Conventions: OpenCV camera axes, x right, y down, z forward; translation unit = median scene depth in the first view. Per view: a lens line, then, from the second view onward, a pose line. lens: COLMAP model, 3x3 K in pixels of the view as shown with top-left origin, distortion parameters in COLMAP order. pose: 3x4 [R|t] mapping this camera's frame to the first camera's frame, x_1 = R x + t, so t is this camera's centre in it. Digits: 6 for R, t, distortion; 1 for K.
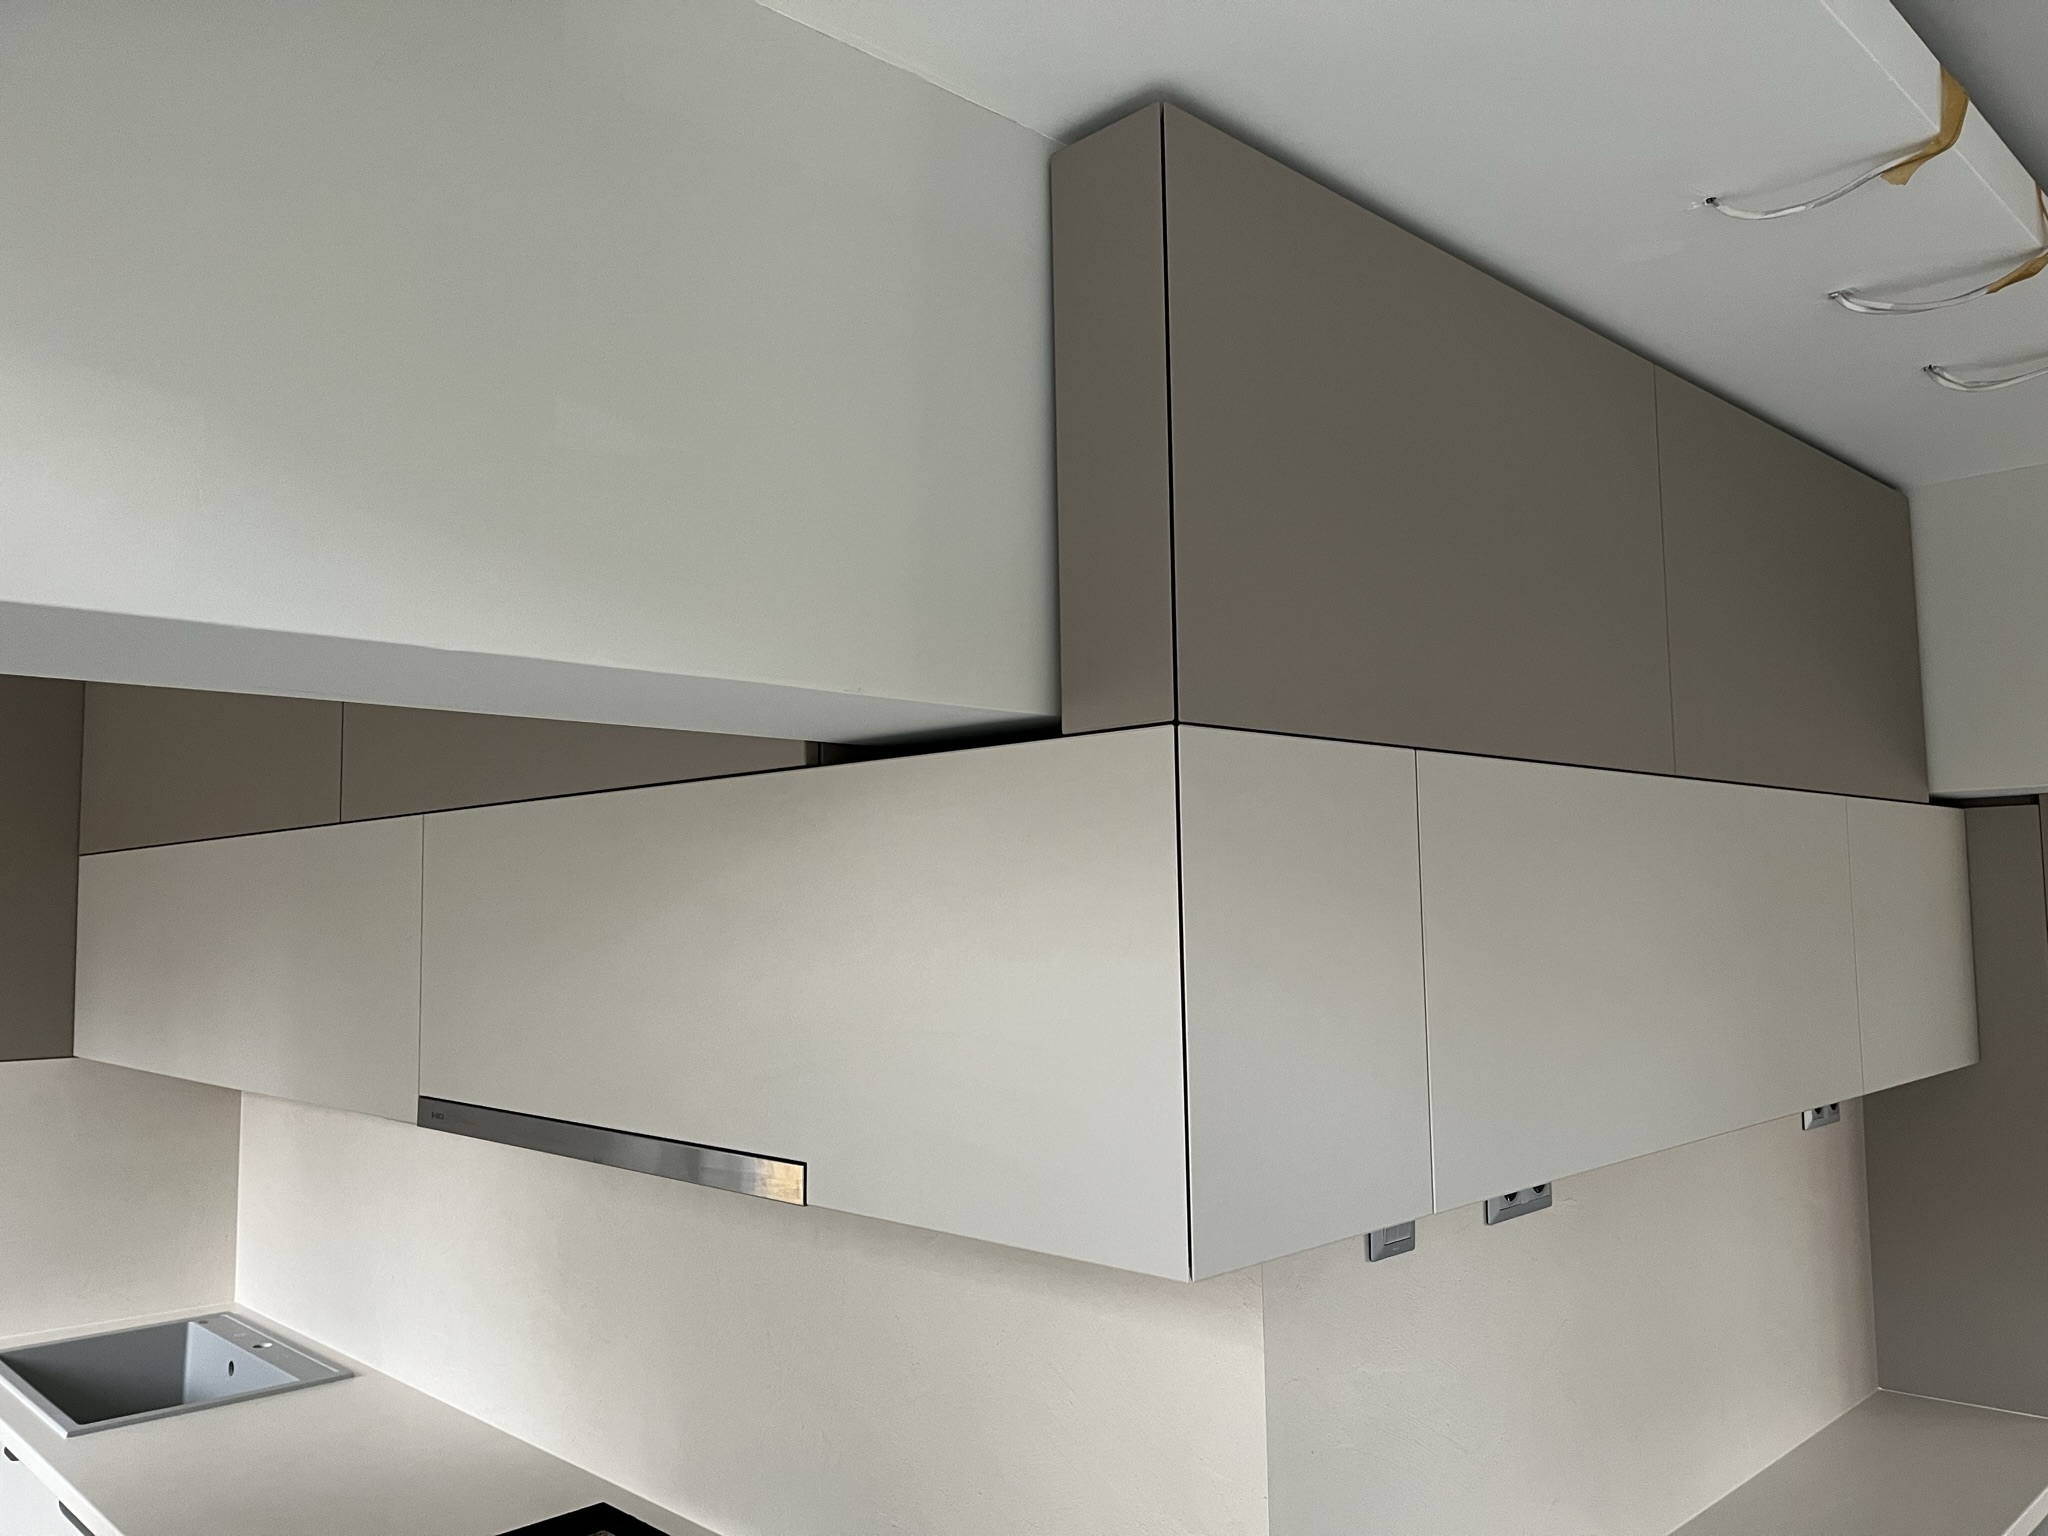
lens RADIAL K [[1549.1, 0, 1037.3], [0, 1549.1, 776.1], [0, 0, 1]] dist [0.061688, -0.085477]
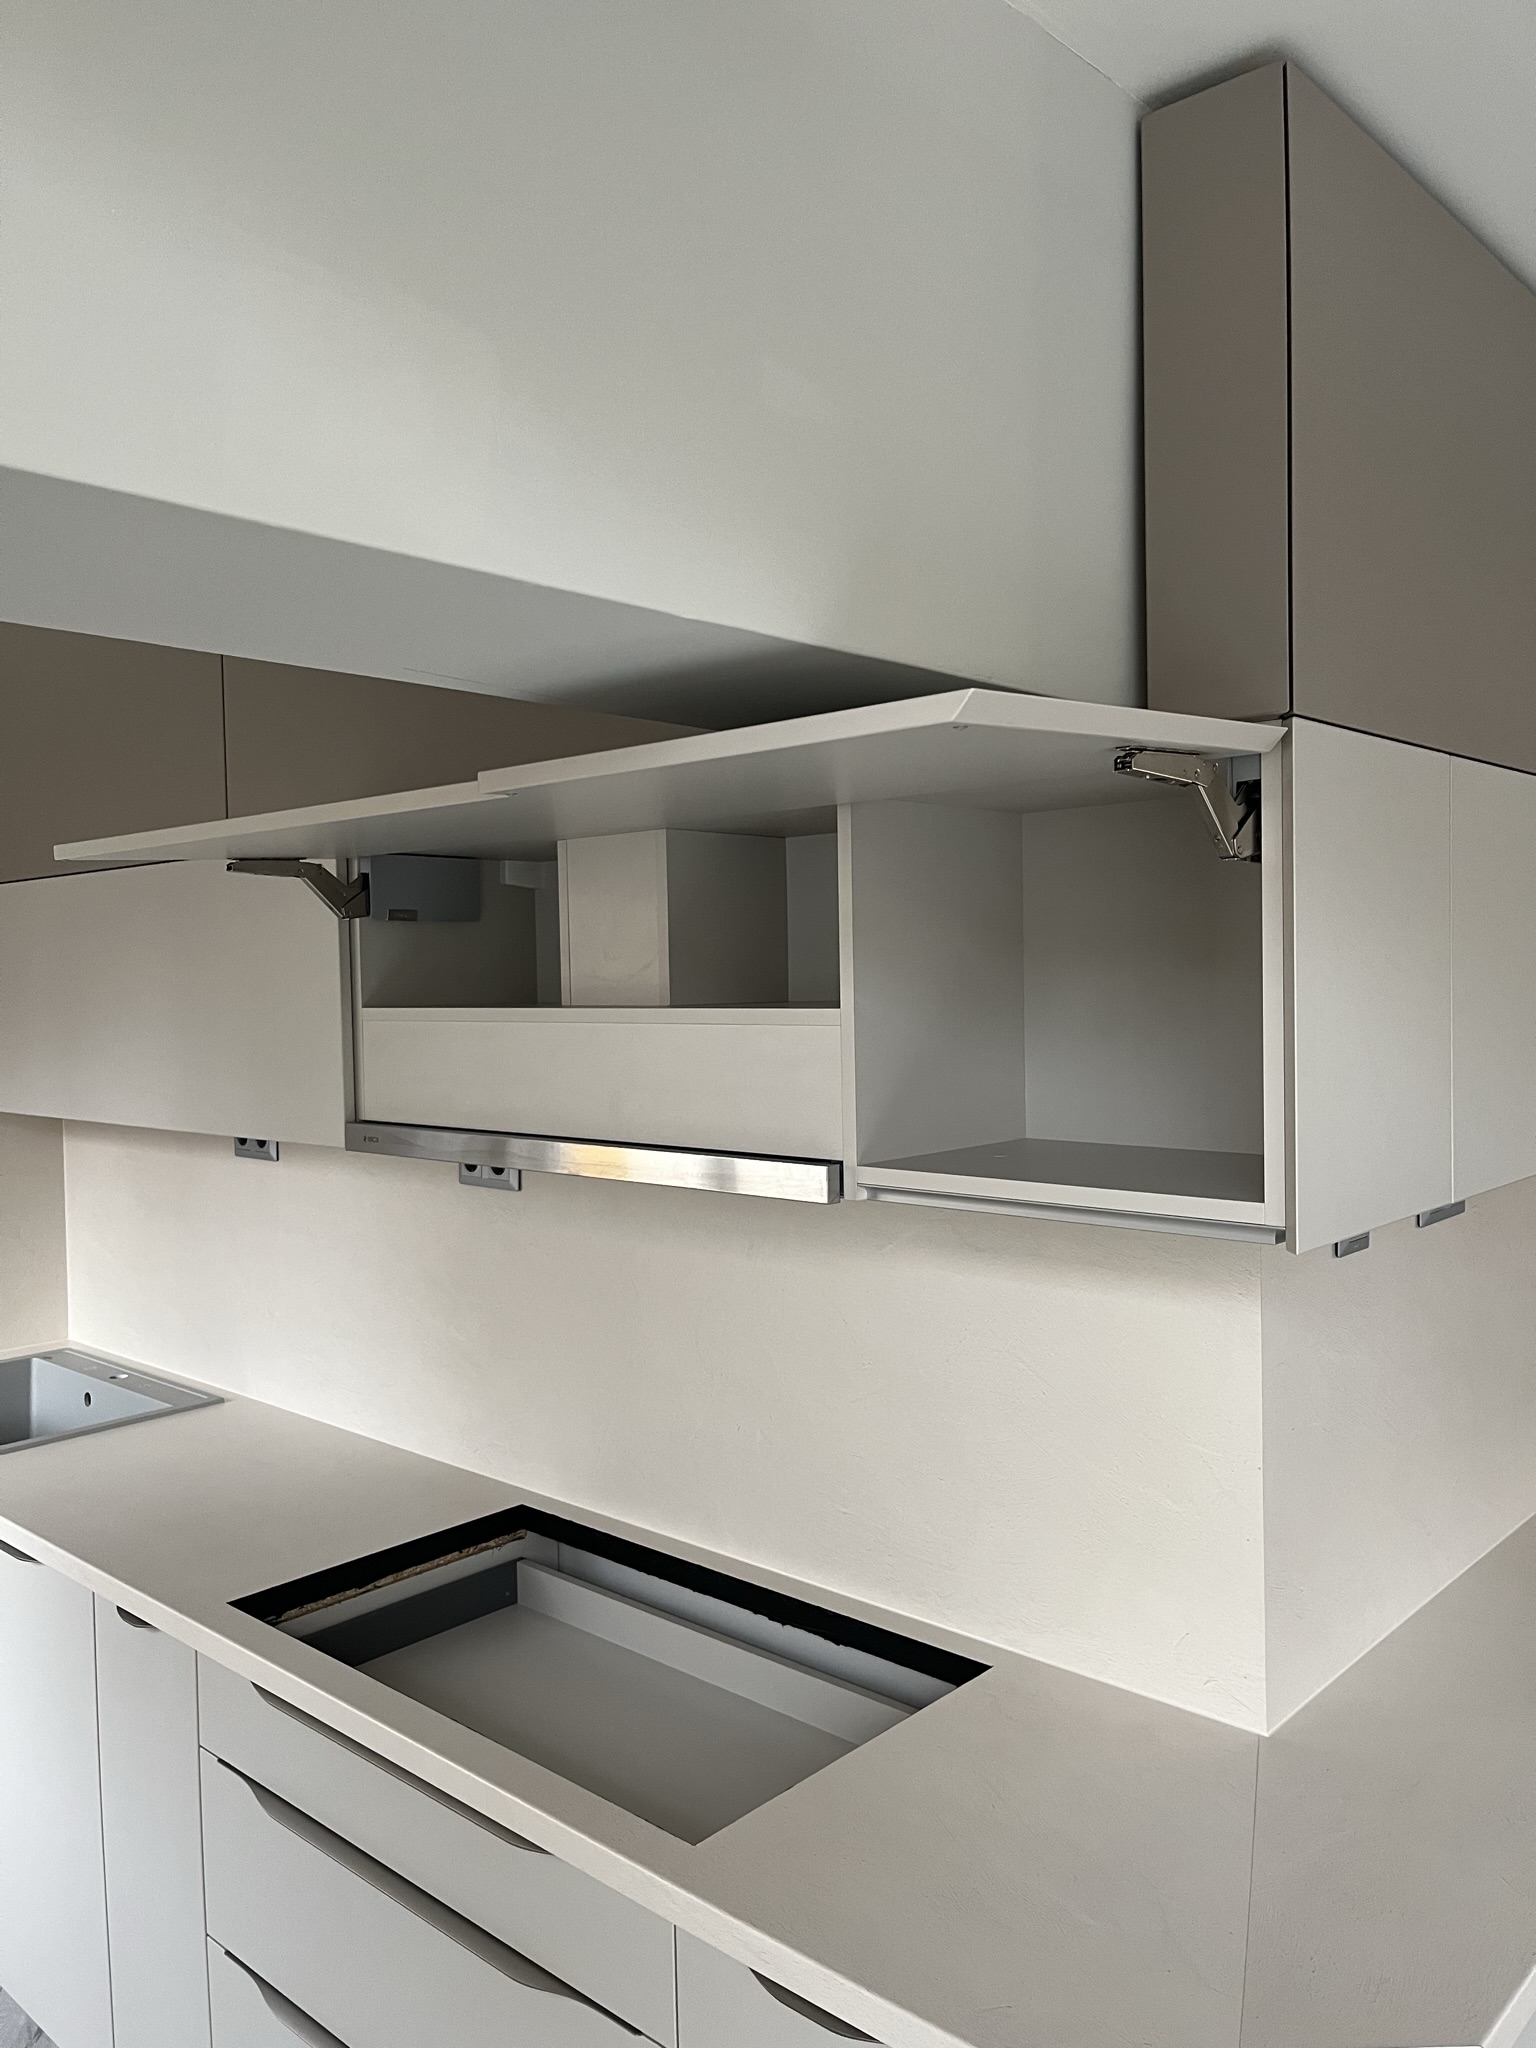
lens RADIAL K [[1549.1, 0, 762.8], [0, 1549.1, 1025.2], [0, 0, 1]] dist [0.061688, -0.085477]
pose [[0.999187, -0.005214, 0.039989, -0.140180], [0.000650, 0.993561, 0.113293, 0.024319], [-0.040323, -0.113175, 0.992757, -0.005991]]
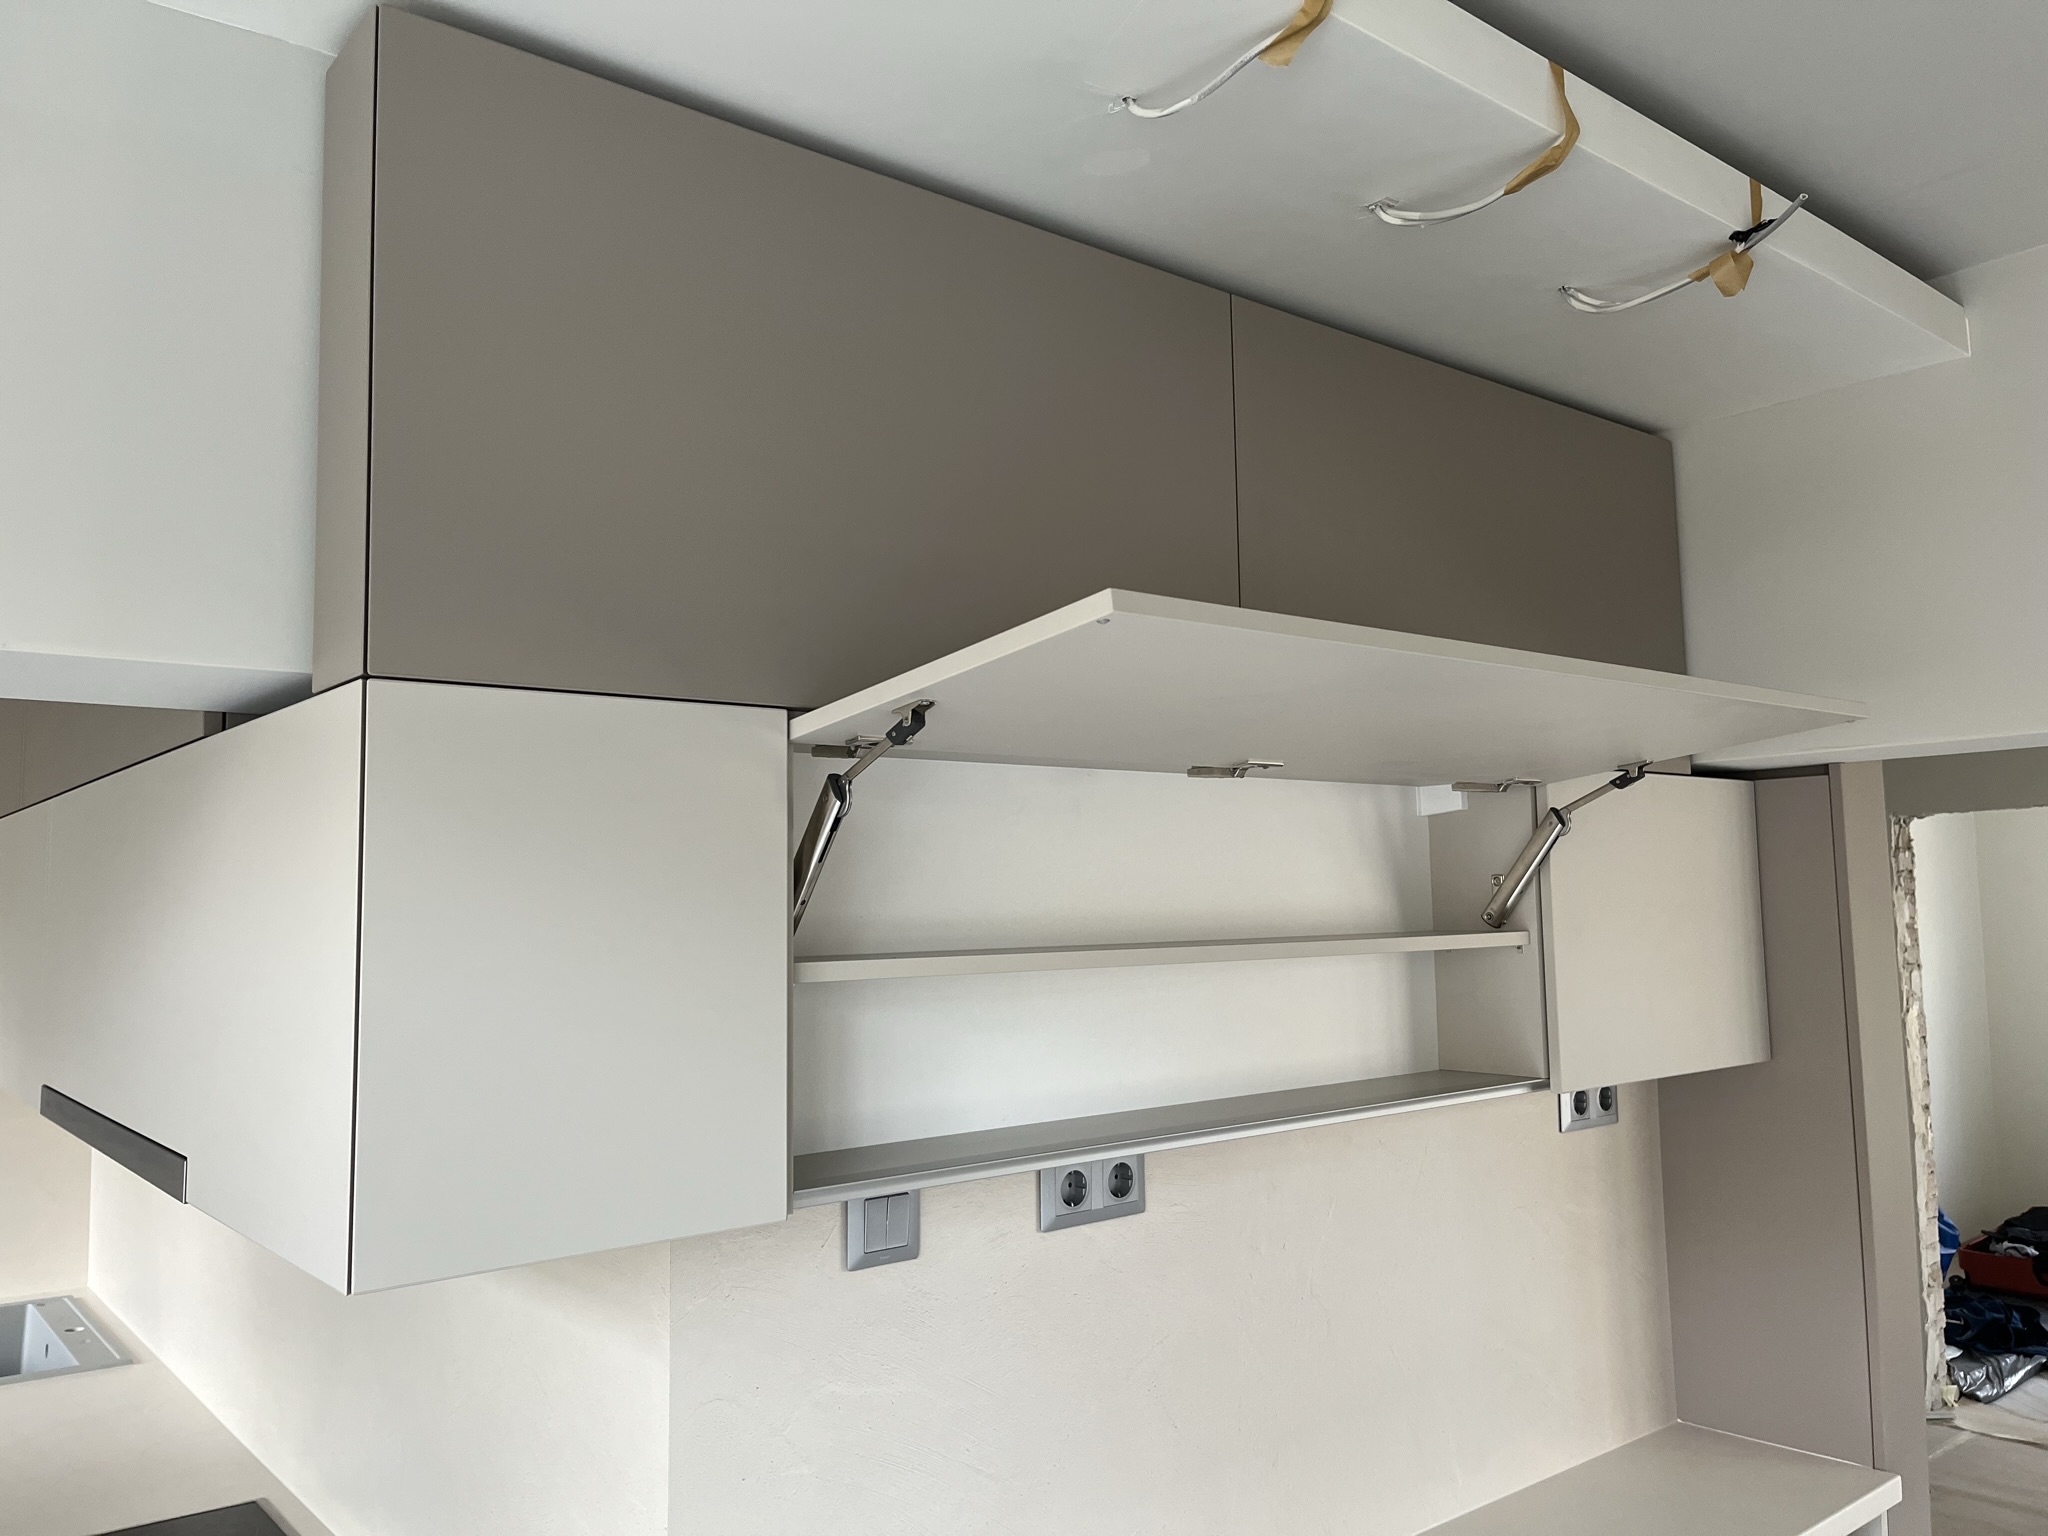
lens RADIAL K [[1549.1, 0, 1028.6], [0, 1549.1, 753.8], [0, 0, 1]] dist [0.061688, -0.085477]
pose [[0.995613, -0.011042, -0.092917, 0.268311], [0.009993, 0.999881, -0.011744, 0.011970], [0.093036, 0.010764, 0.995605, 0.058892]]
